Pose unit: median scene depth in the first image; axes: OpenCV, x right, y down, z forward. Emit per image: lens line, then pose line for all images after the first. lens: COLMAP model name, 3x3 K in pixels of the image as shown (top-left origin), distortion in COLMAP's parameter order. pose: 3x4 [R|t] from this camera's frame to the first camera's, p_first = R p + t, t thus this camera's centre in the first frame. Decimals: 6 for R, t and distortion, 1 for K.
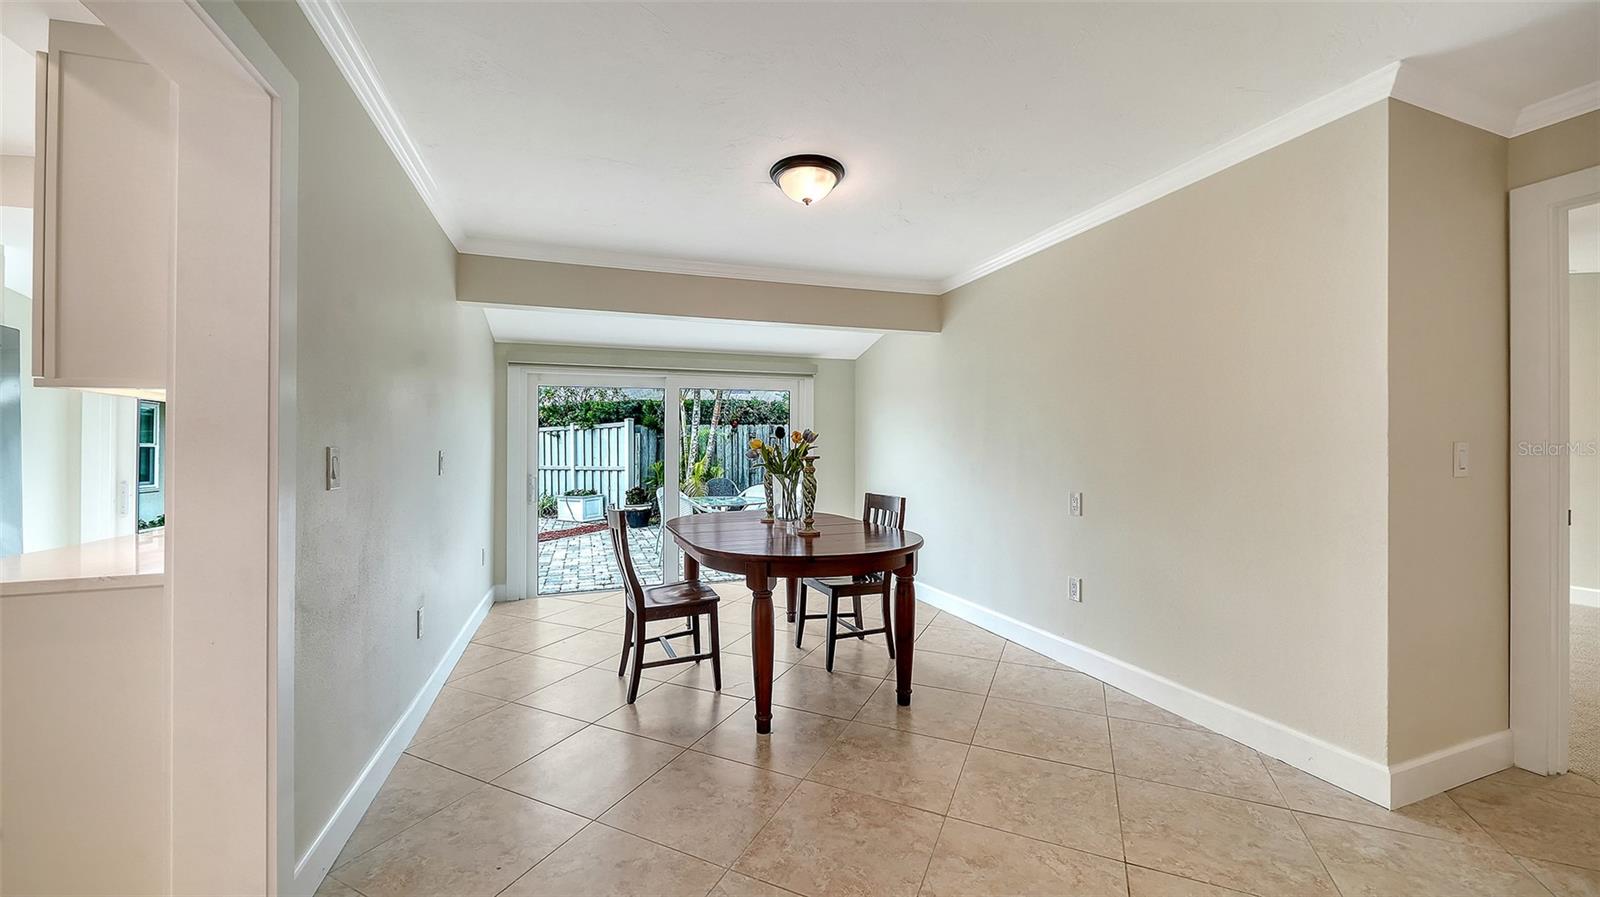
lens RADIAL K [[584.6, 0, 794.9], [0, 584.6, 446.2], [0, 0, 1]] dist [-0.001822, -0.000325]
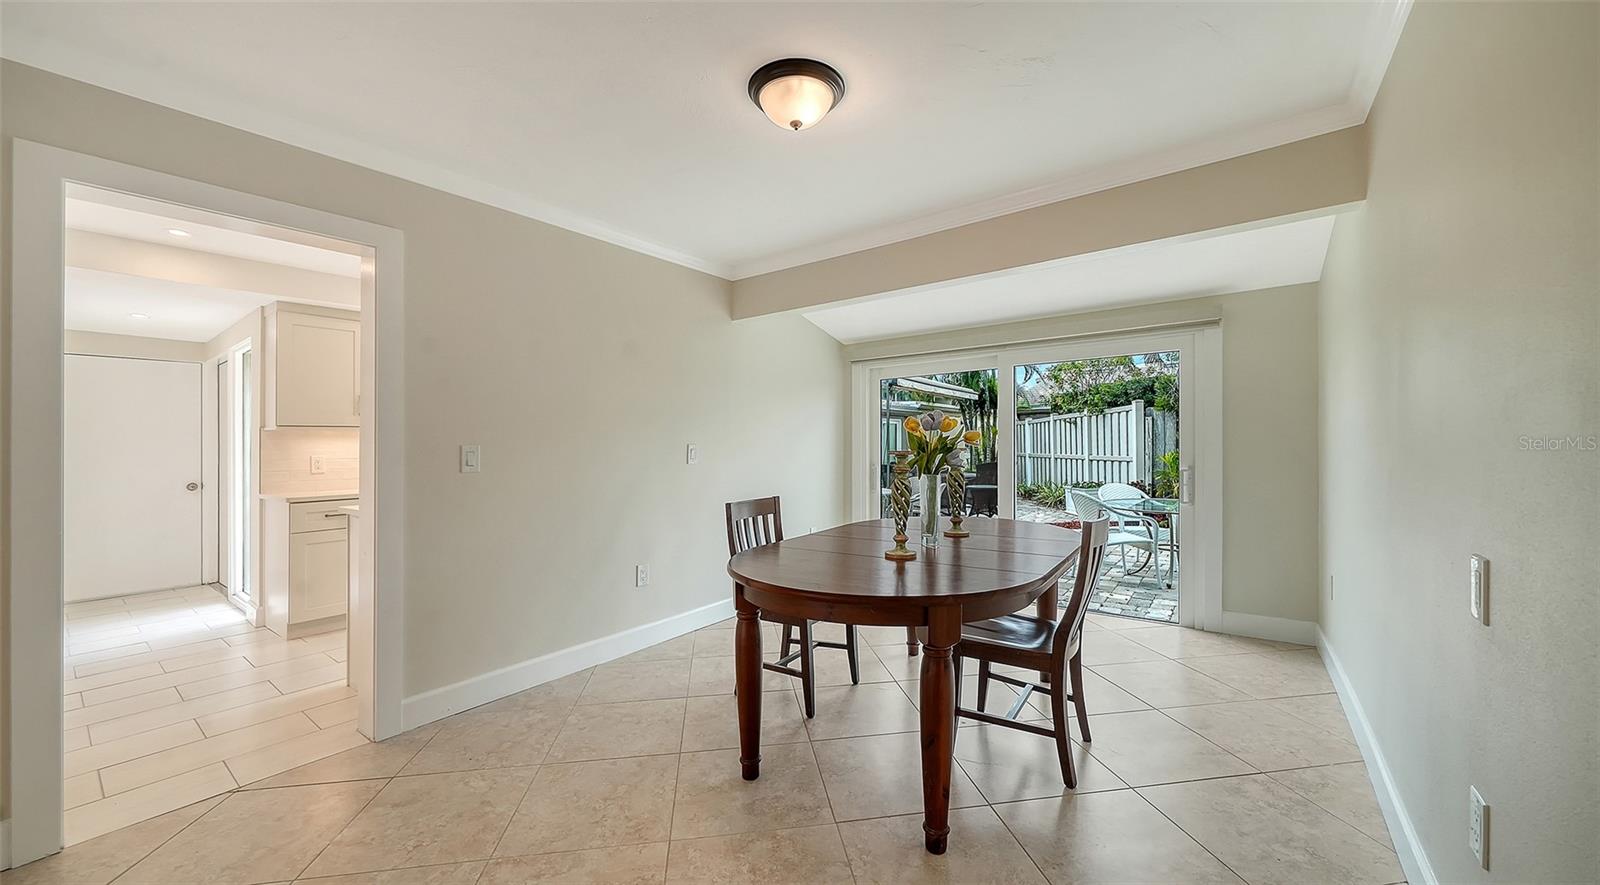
lens RADIAL K [[584.6, 0, 804.9], [0, 584.6, 436.6], [0, 0, 1]] dist [-0.001822, -0.000325]
pose [[0.561045, -0.011541, -0.827705, 0.144369], [0.016363, 0.999862, -0.002850, -0.000226], [0.827624, -0.011945, 0.561156, 0.123135]]
